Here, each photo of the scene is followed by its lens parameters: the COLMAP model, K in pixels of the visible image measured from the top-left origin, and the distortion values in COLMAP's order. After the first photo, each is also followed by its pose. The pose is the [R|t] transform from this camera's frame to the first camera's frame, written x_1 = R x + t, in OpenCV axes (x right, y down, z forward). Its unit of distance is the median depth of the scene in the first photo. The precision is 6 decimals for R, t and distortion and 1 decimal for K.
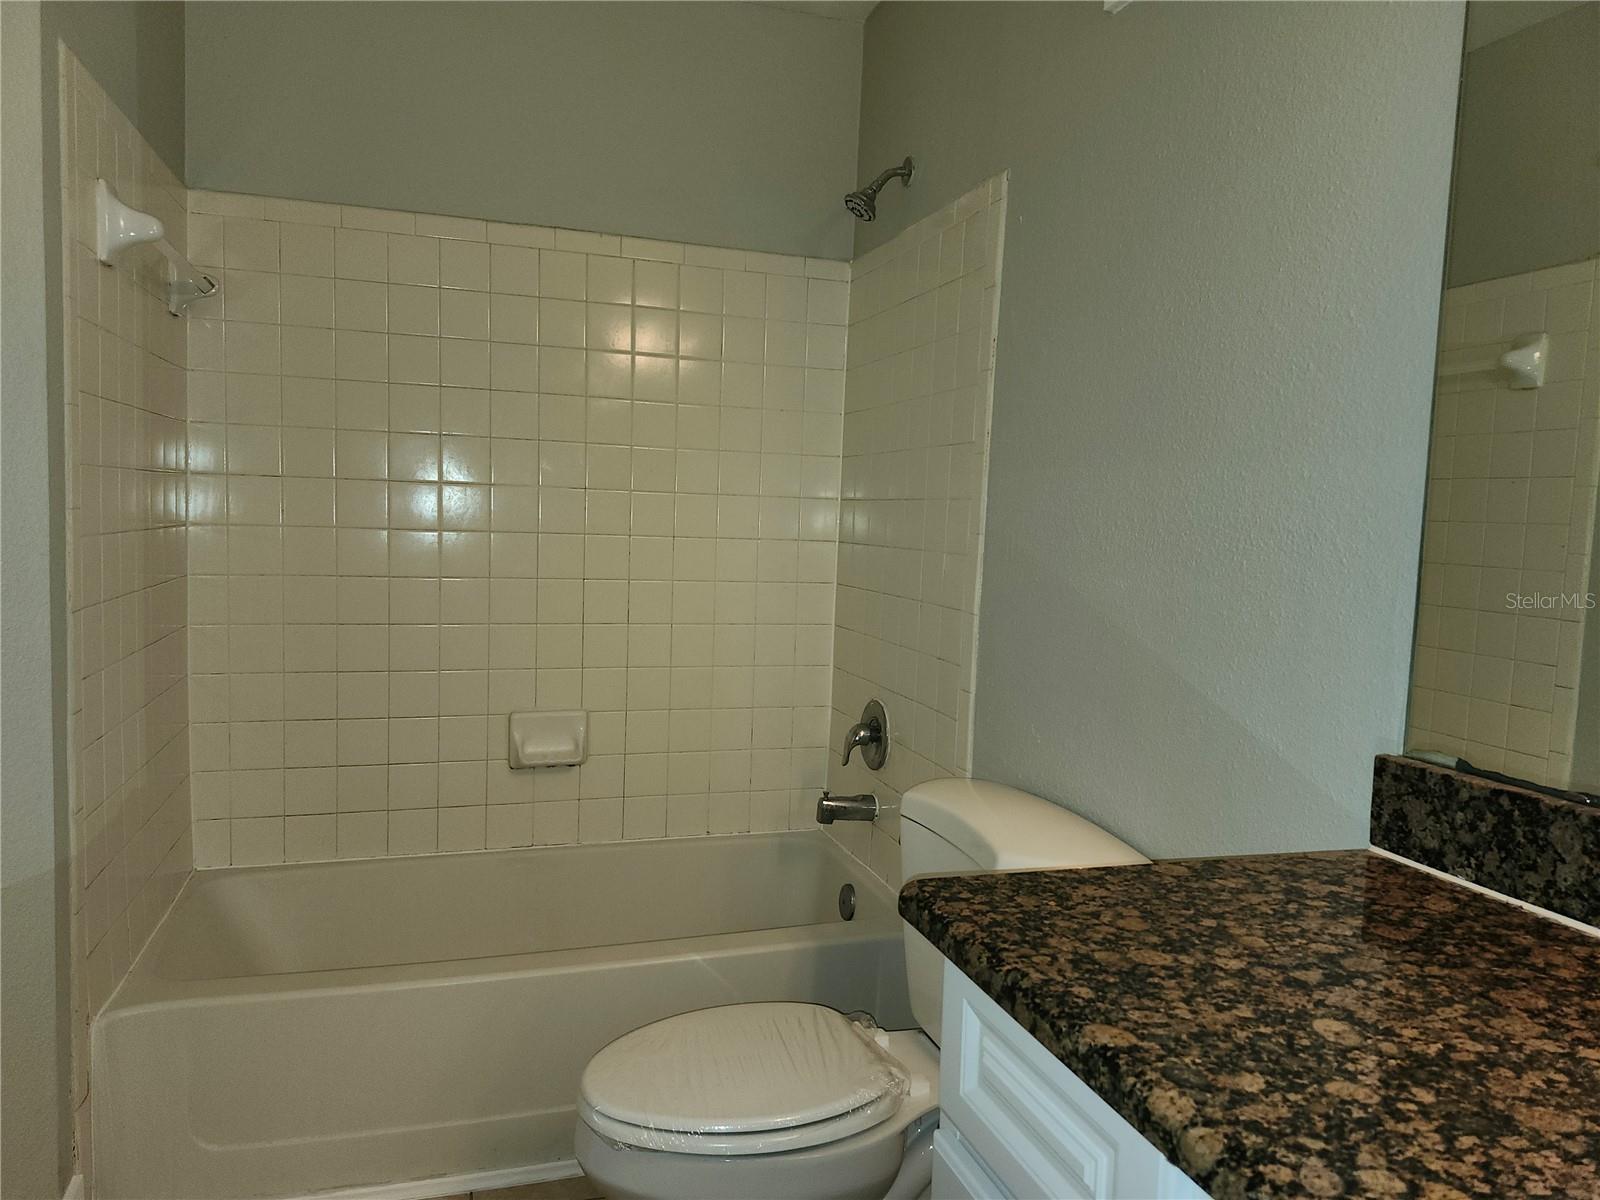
lens RADIAL K [[1109.1, 0, 802.0], [0, 1109.1, 602.9], [0, 0, 1]] dist [-0.012359, -0.006263]
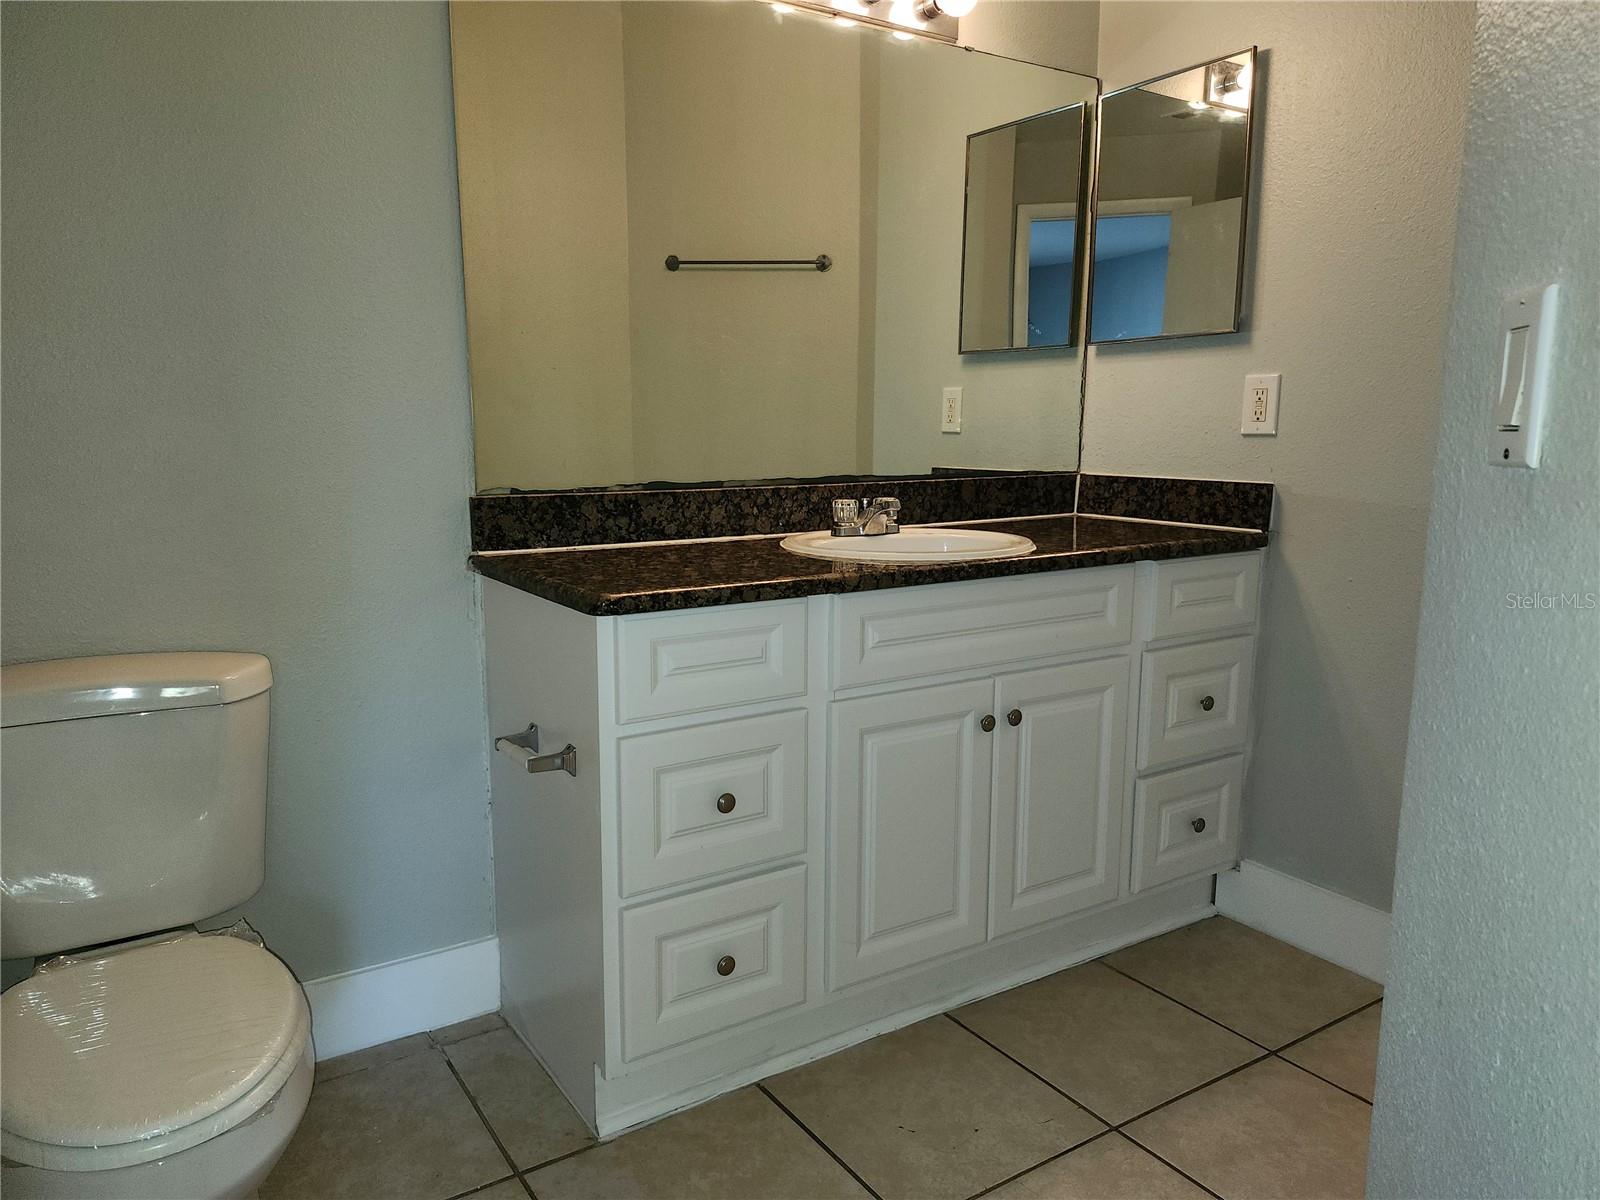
lens RADIAL K [[1109.1, 0, 799.3], [0, 1109.1, 601.2], [0, 0, 1]] dist [-0.012359, -0.006263]
pose [[-0.264151, -0.190738, 0.945433, -1.336173], [0.059594, 0.975149, 0.213384, -0.039823], [-0.962638, 0.112707, -0.246220, 1.056399]]
